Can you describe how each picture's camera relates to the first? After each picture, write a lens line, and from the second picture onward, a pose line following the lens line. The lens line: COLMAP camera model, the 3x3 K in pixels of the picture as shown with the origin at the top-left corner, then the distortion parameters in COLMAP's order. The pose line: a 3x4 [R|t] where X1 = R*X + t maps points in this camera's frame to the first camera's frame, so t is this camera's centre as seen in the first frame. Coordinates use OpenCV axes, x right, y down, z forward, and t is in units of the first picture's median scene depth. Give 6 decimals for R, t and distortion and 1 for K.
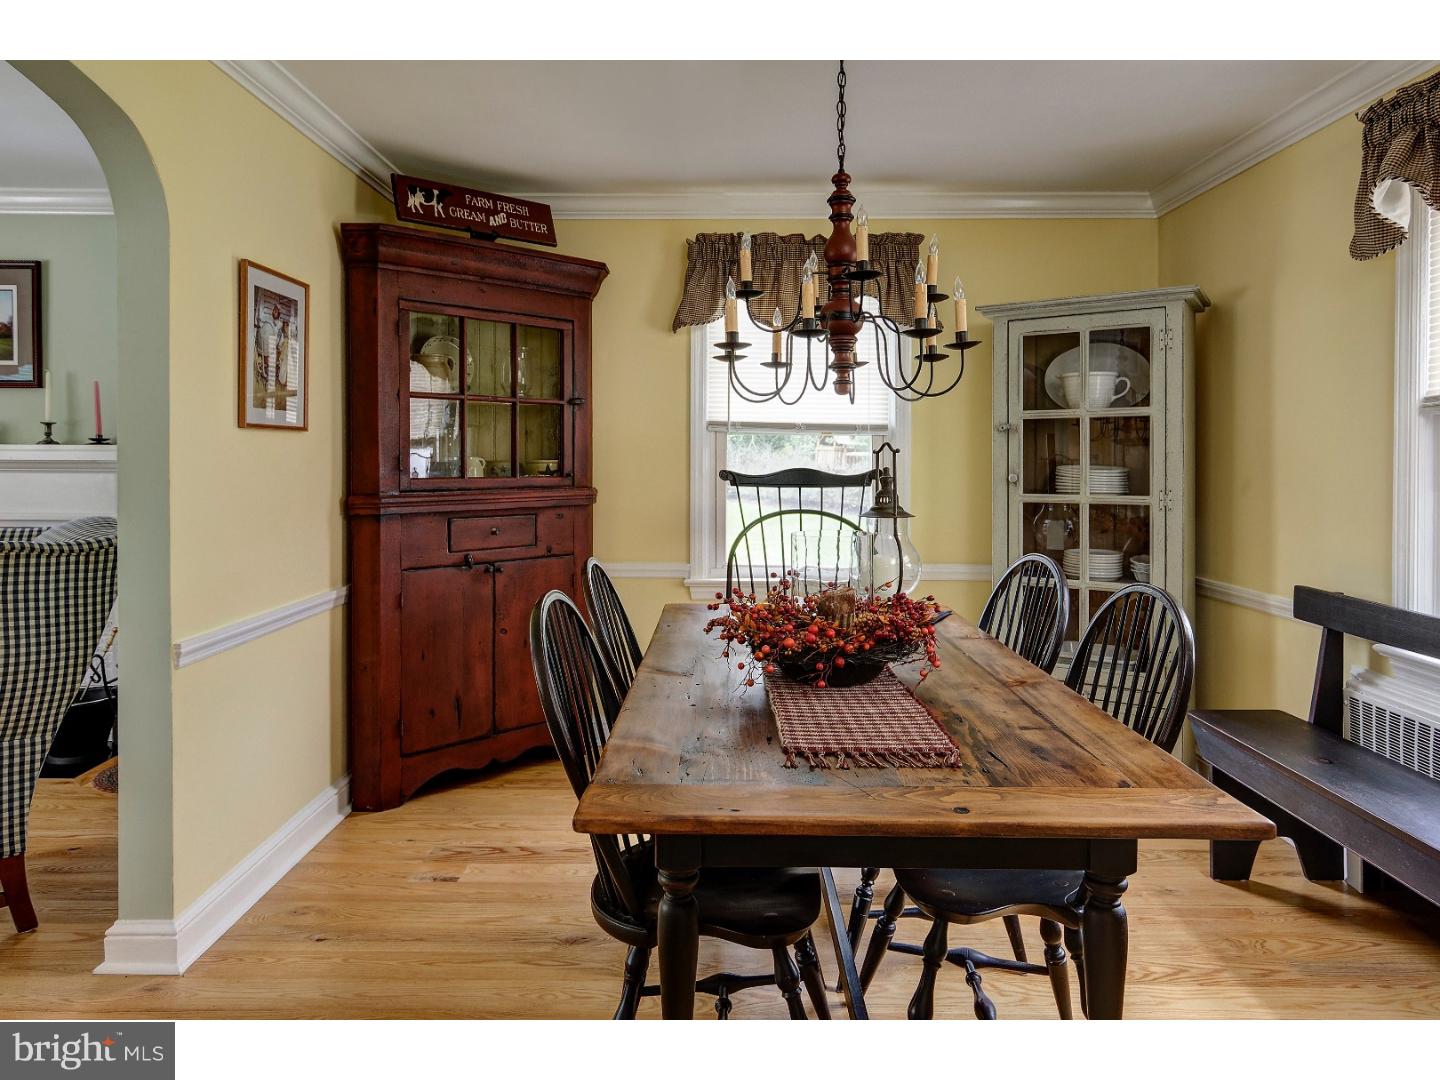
lens RADIAL K [[923.5, 0, 713.7], [0, 923.5, 509.6], [0, 0, 1]] dist [0.005850, -0.000734]
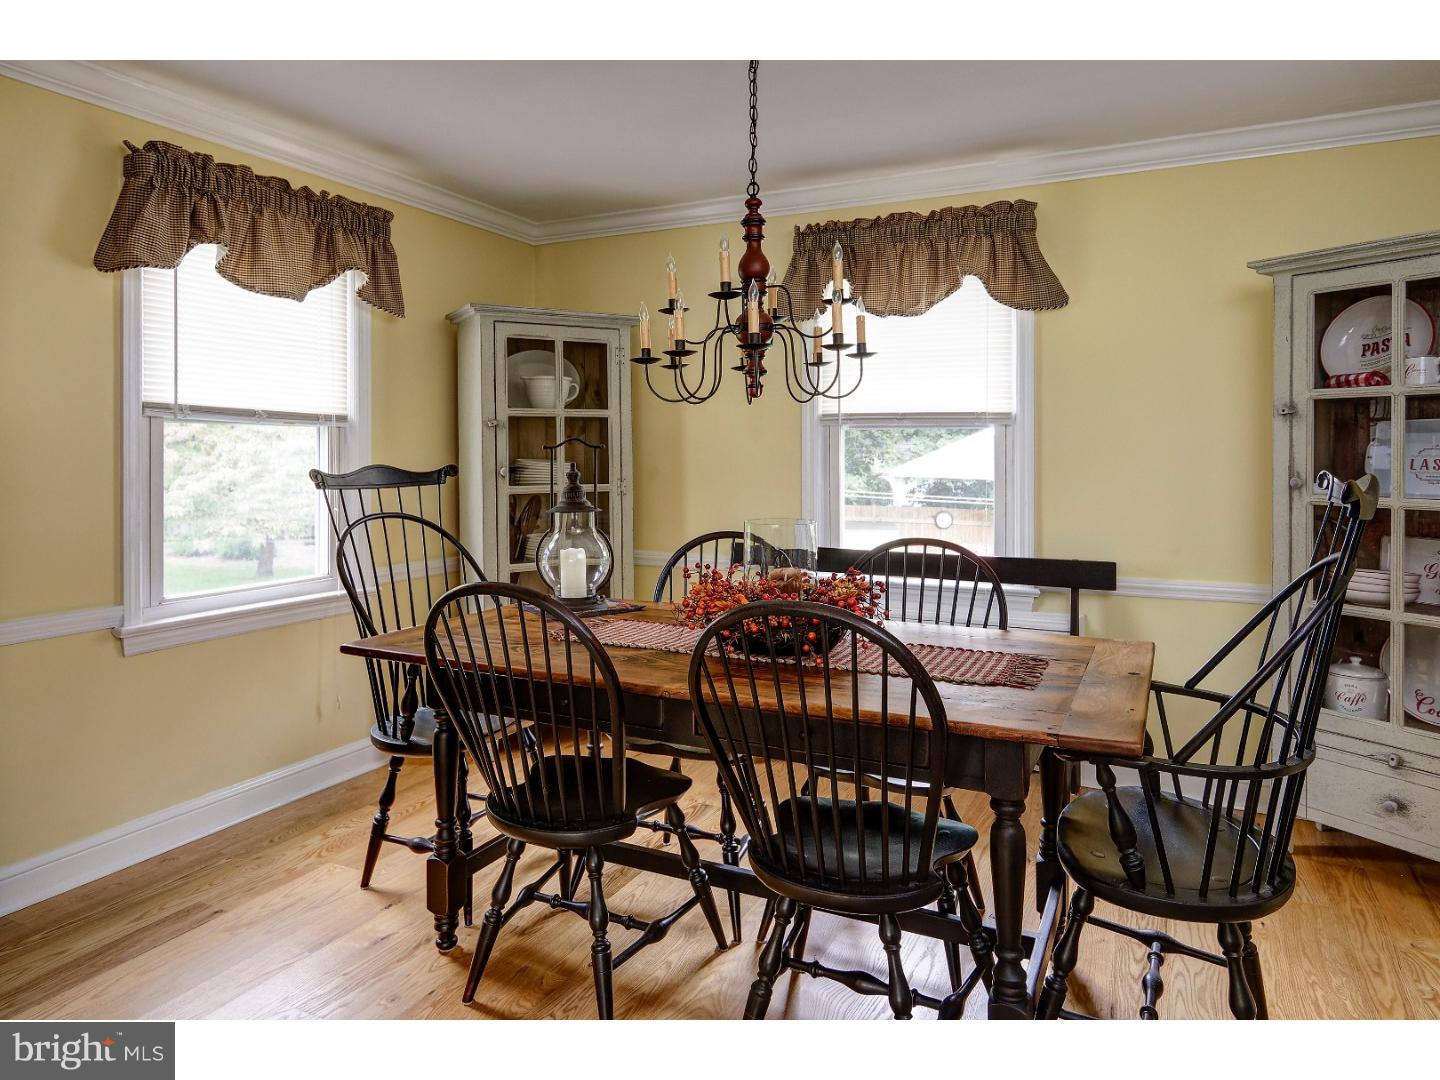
lens RADIAL K [[923.5, 0, 713.7], [0, 923.5, 509.6], [0, 0, 1]] dist [0.005850, -0.000734]
pose [[0.437444, -0.059367, 0.897284, -0.516518], [0.051307, 0.997841, 0.041006, -0.021892], [-0.897781, 0.028099, 0.439545, 0.325529]]
